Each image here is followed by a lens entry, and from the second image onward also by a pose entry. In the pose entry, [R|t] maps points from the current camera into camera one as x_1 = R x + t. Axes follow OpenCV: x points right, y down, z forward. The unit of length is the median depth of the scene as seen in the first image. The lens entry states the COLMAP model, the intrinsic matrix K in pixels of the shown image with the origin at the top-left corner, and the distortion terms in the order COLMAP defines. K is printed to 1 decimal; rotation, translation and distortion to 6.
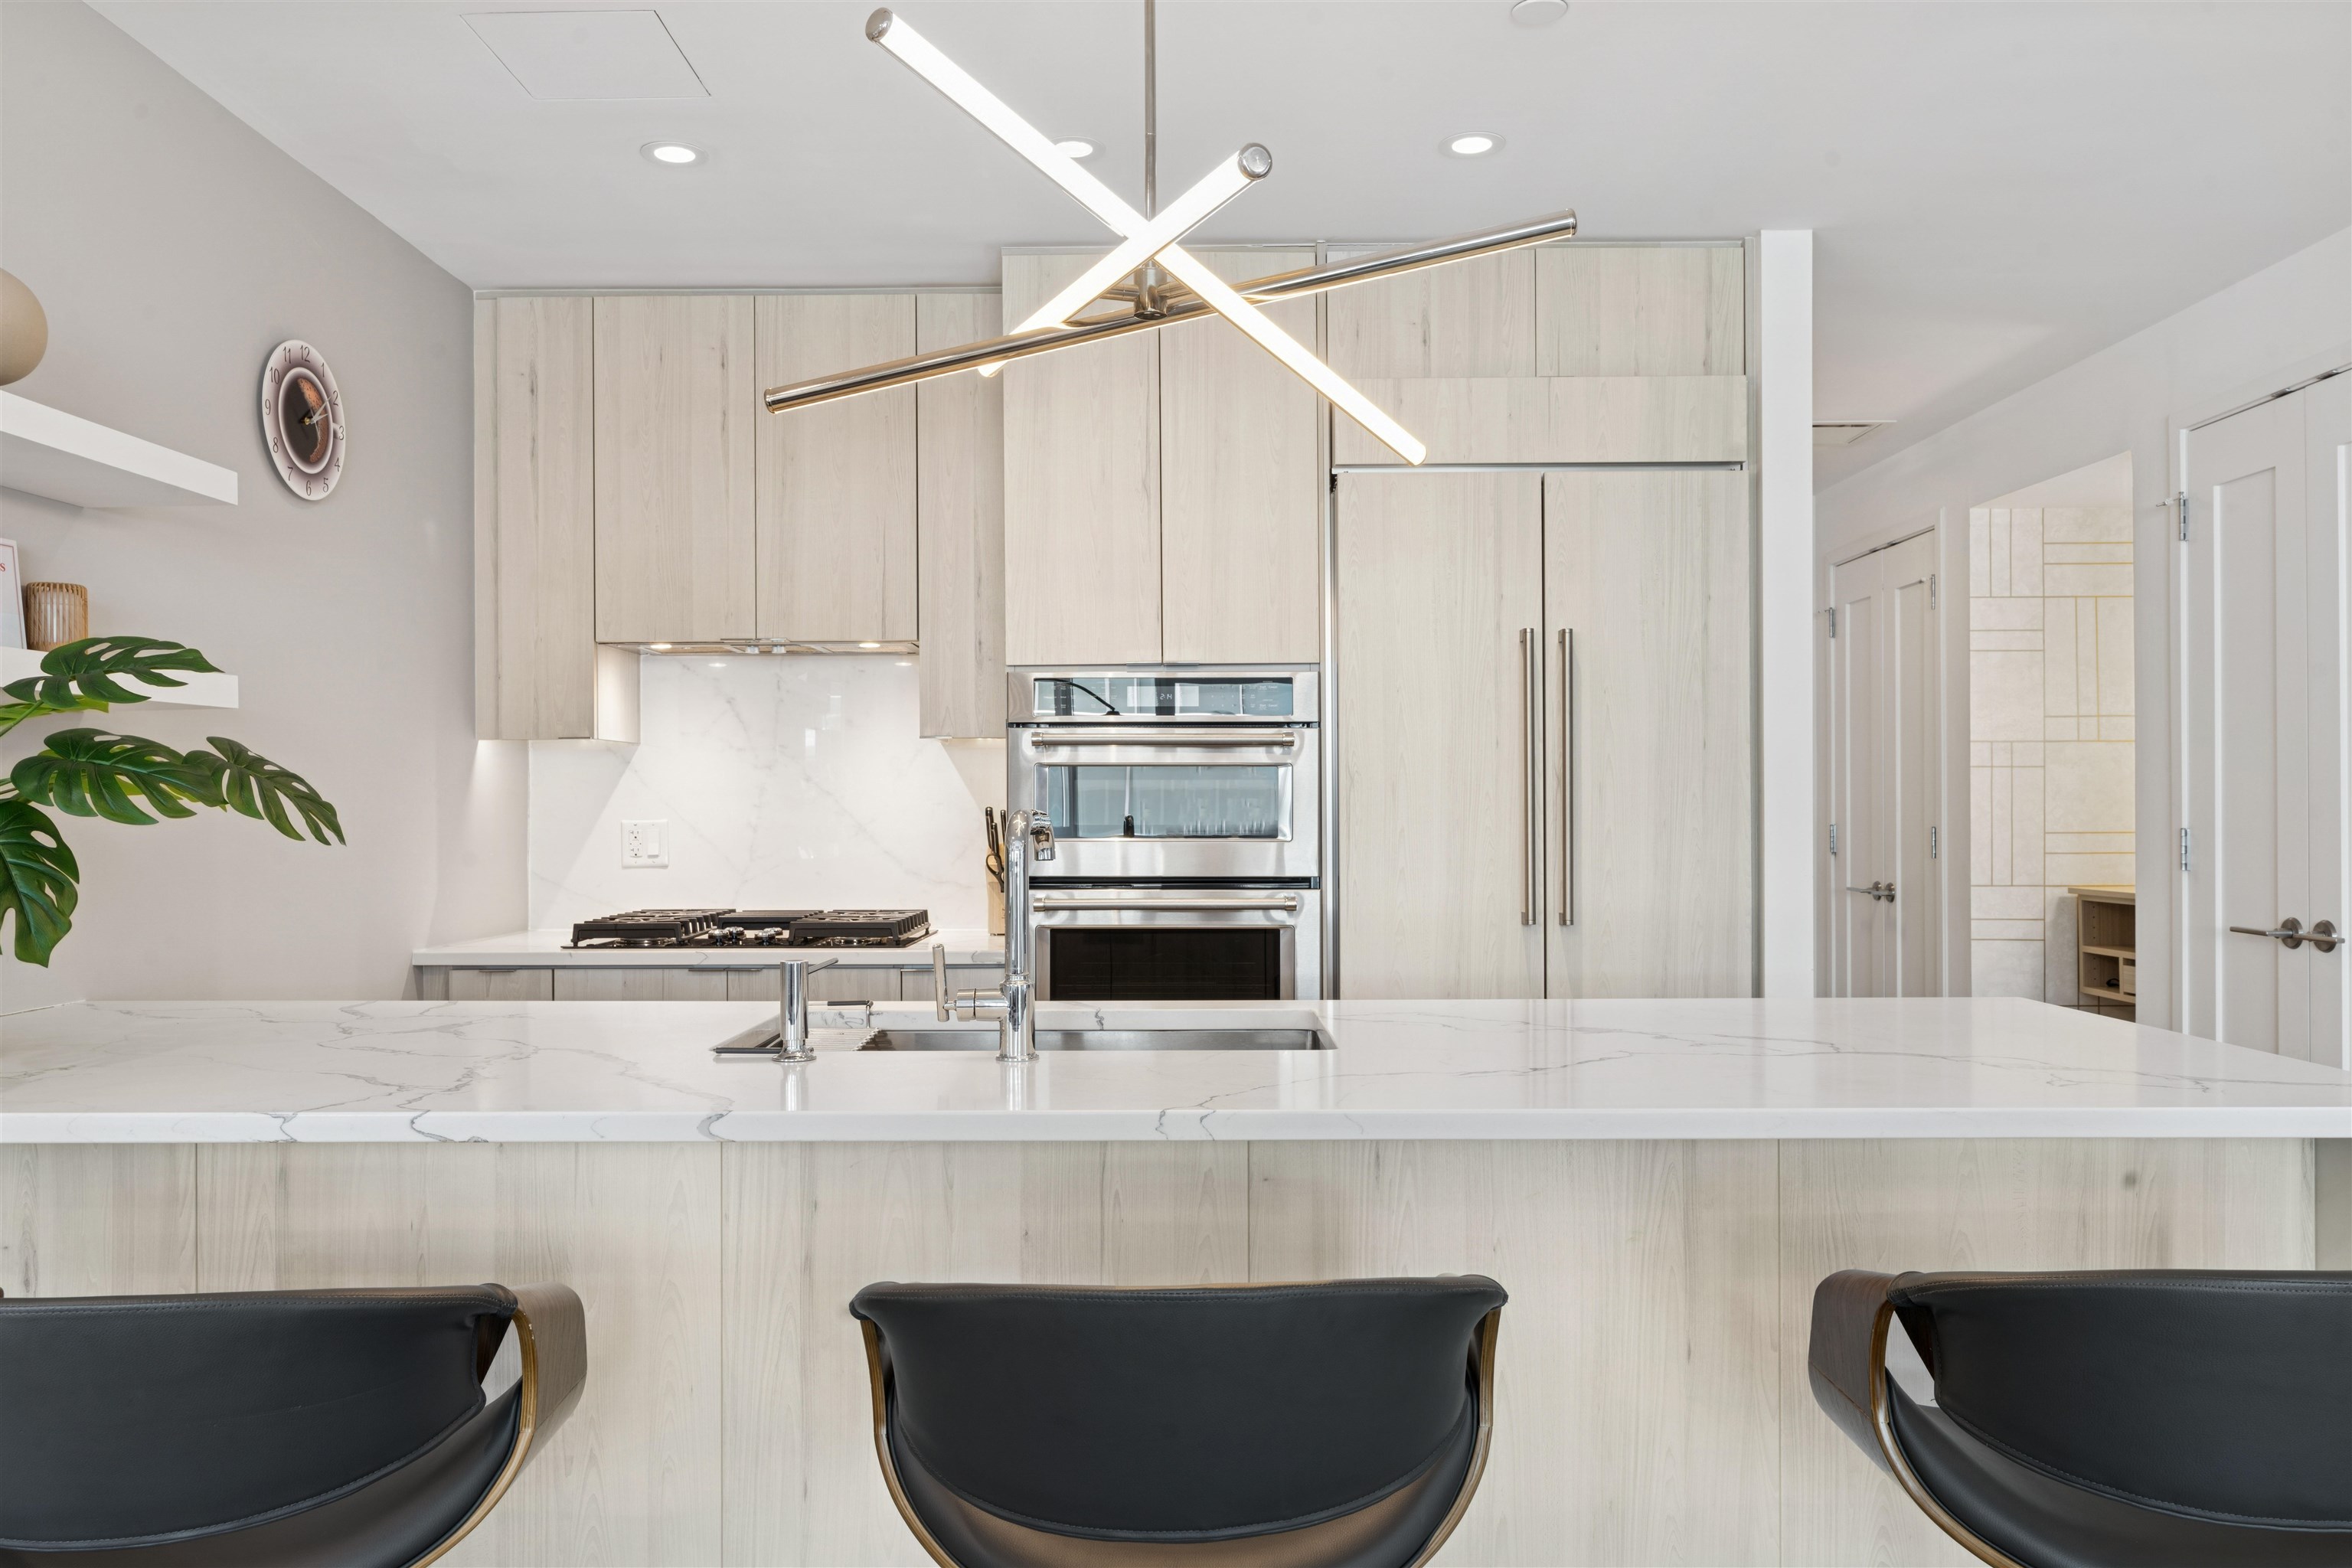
lens RADIAL K [[1655.2, 0, 1177.2], [0, 1655.2, 791.2], [0, 0, 1]] dist [0.002065, 0.000191]
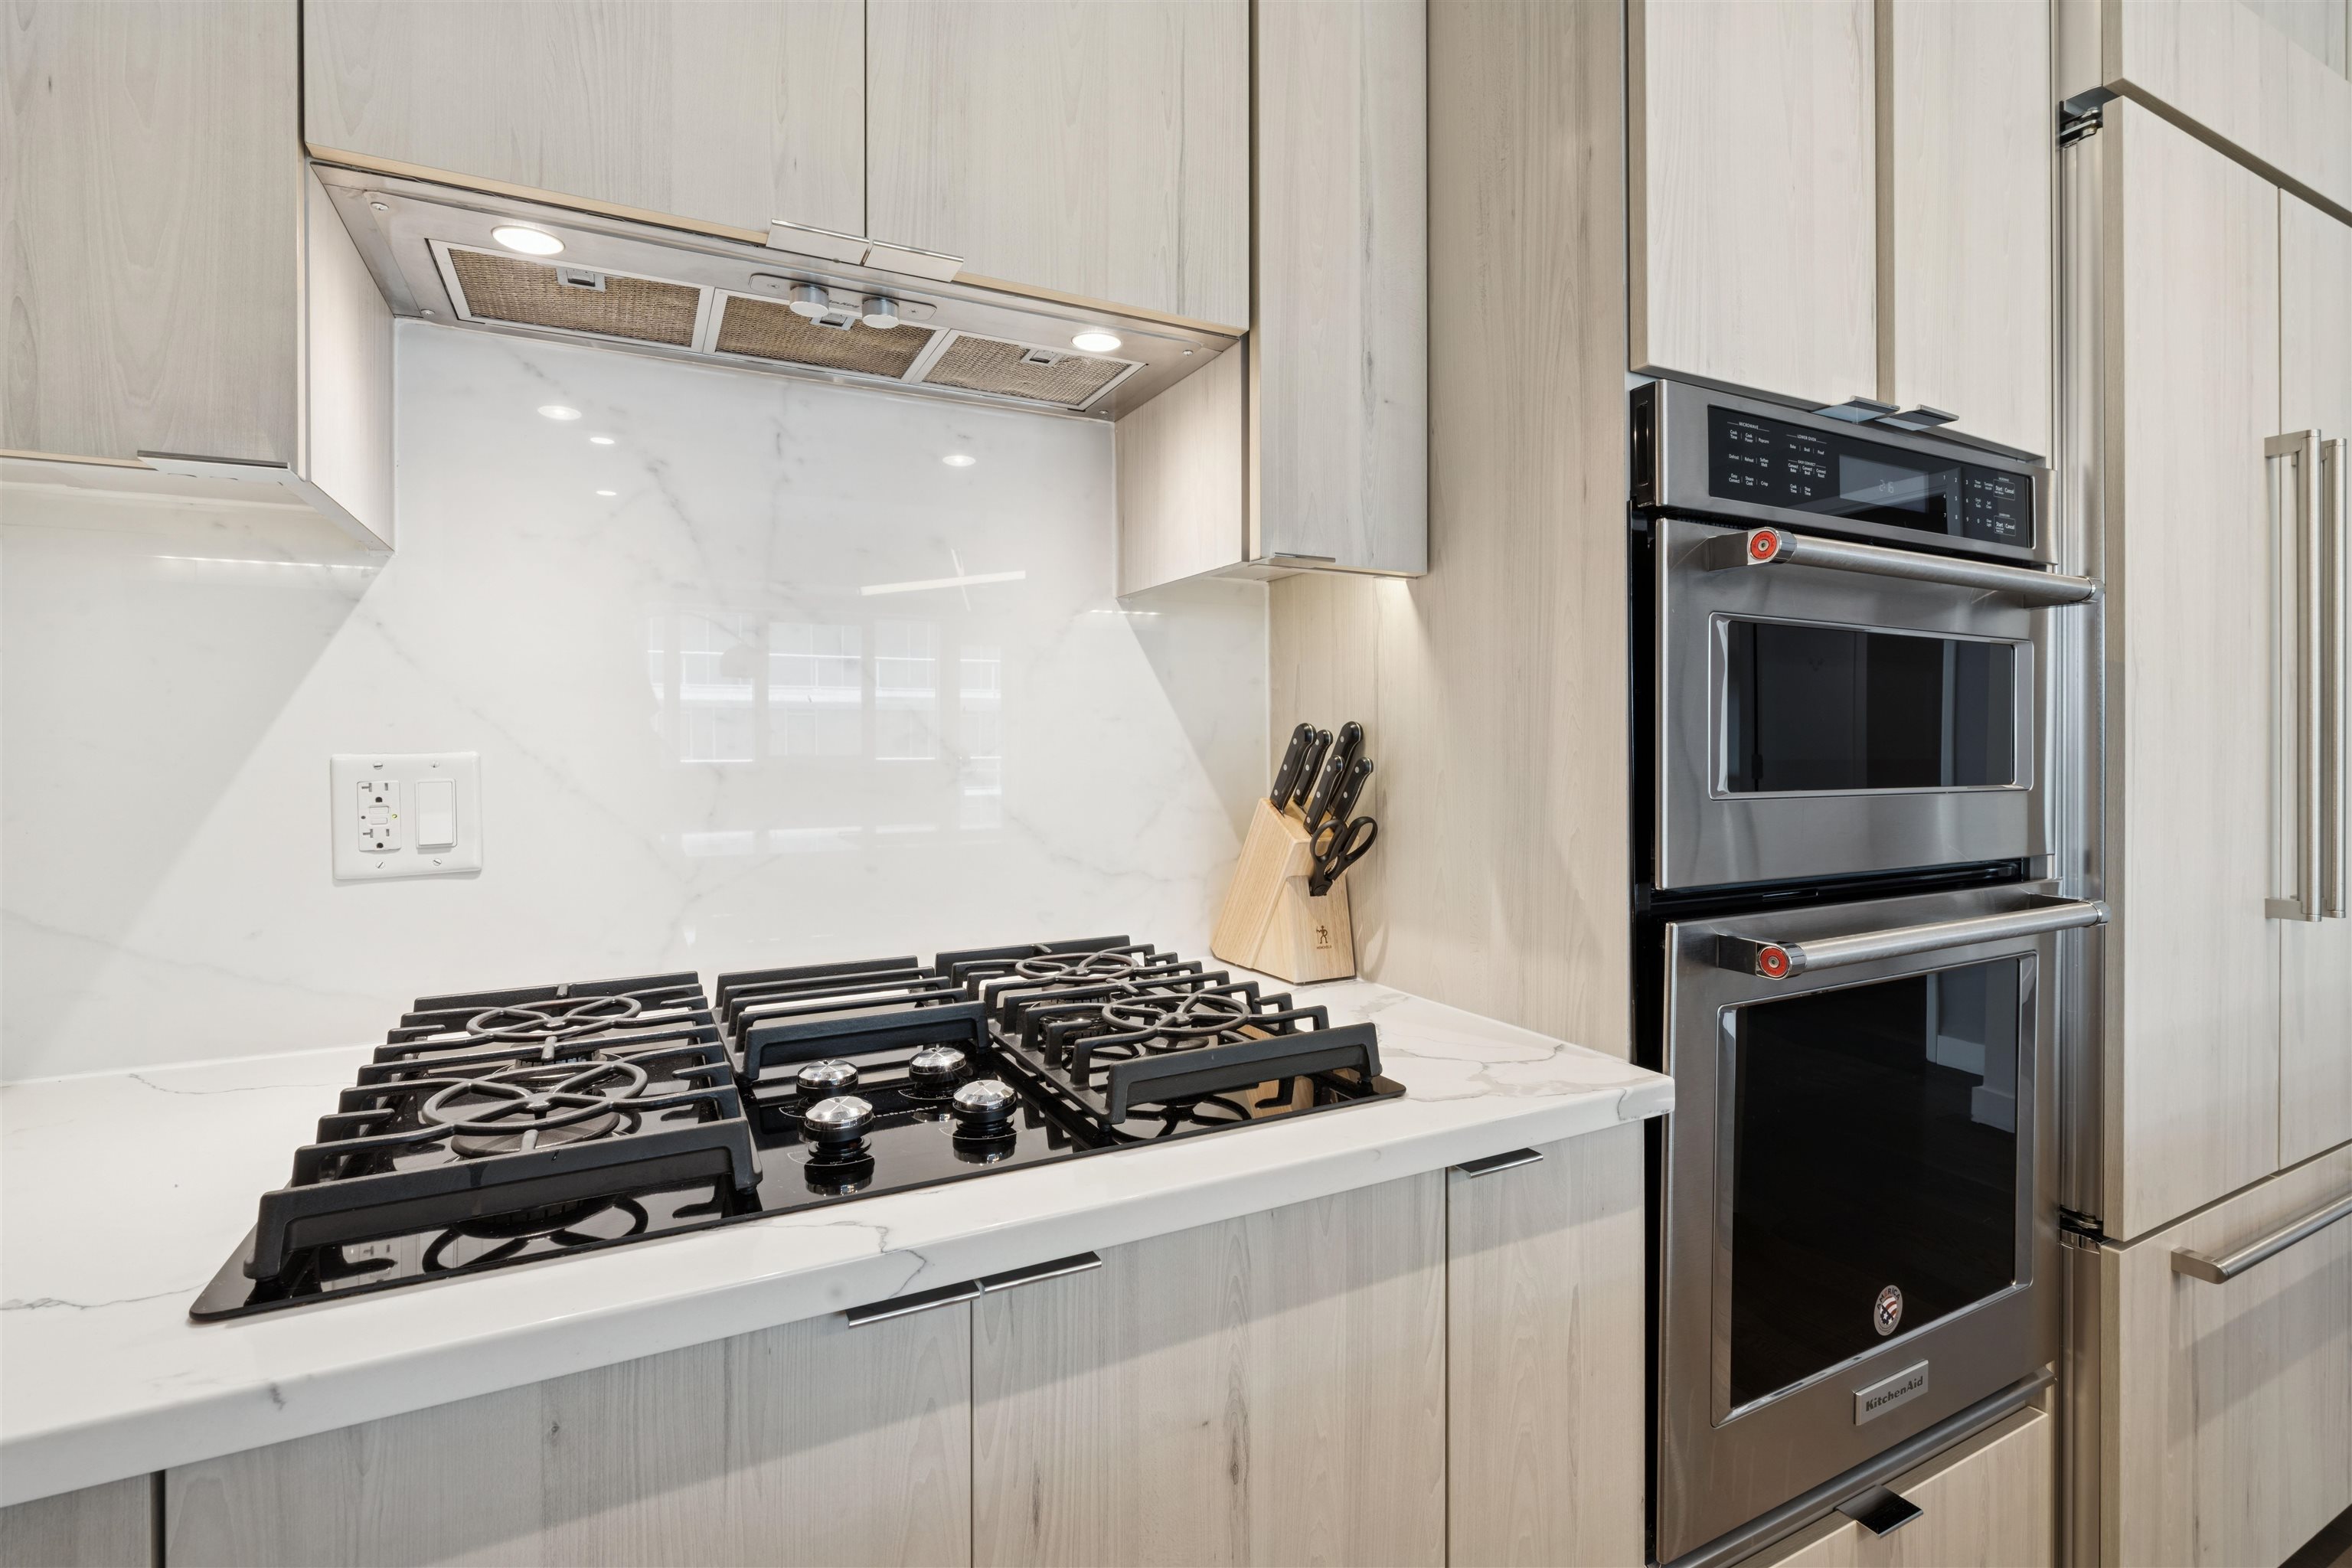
lens RADIAL K [[1060.1, 0, 1156.4], [0, 1060.1, 744.6], [0, 0, 1]] dist [-0.001903, -0.000158]
pose [[0.884276, -0.003632, 0.466951, -0.293491], [-0.001696, 0.999938, 0.010988, 0.012802], [-0.466962, -0.010509, 0.884215, 0.729975]]
